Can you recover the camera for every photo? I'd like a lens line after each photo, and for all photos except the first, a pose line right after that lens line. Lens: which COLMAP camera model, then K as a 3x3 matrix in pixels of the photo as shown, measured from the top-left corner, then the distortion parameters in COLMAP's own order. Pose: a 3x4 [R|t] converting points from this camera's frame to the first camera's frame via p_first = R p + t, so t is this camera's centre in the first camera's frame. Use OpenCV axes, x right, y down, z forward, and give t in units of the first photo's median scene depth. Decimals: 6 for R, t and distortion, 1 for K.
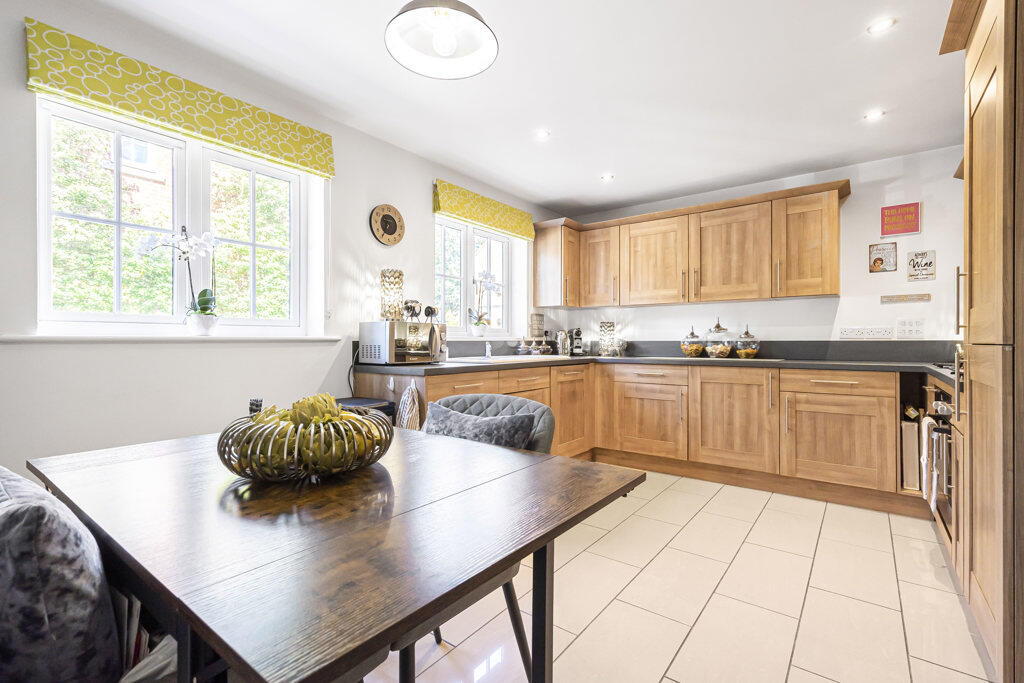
lens RADIAL K [[467.9, 0, 515.1], [0, 467.9, 340.6], [0, 0, 1]] dist [-0.001878, 0.003492]
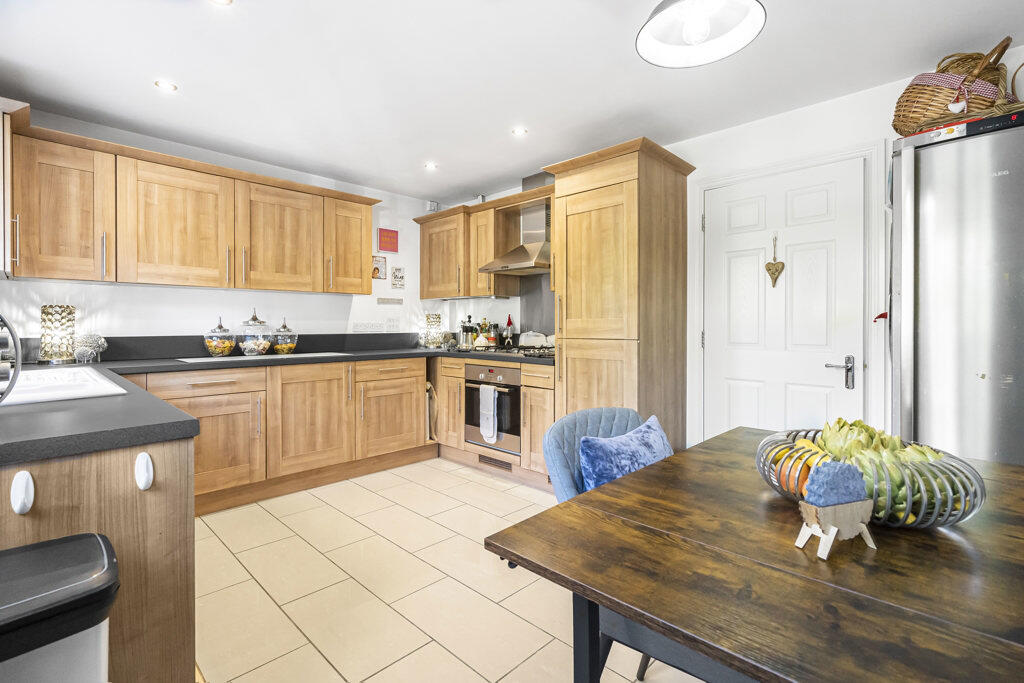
lens RADIAL K [[467.9, 0, 516.0], [0, 467.9, 331.9], [0, 0, 1]] dist [-0.001878, 0.003492]
pose [[0.117635, -0.010652, 0.993000, -0.401641], [-0.000258, 0.999942, 0.010757, -0.016373], [-0.993057, -0.001522, 0.117626, 0.456125]]
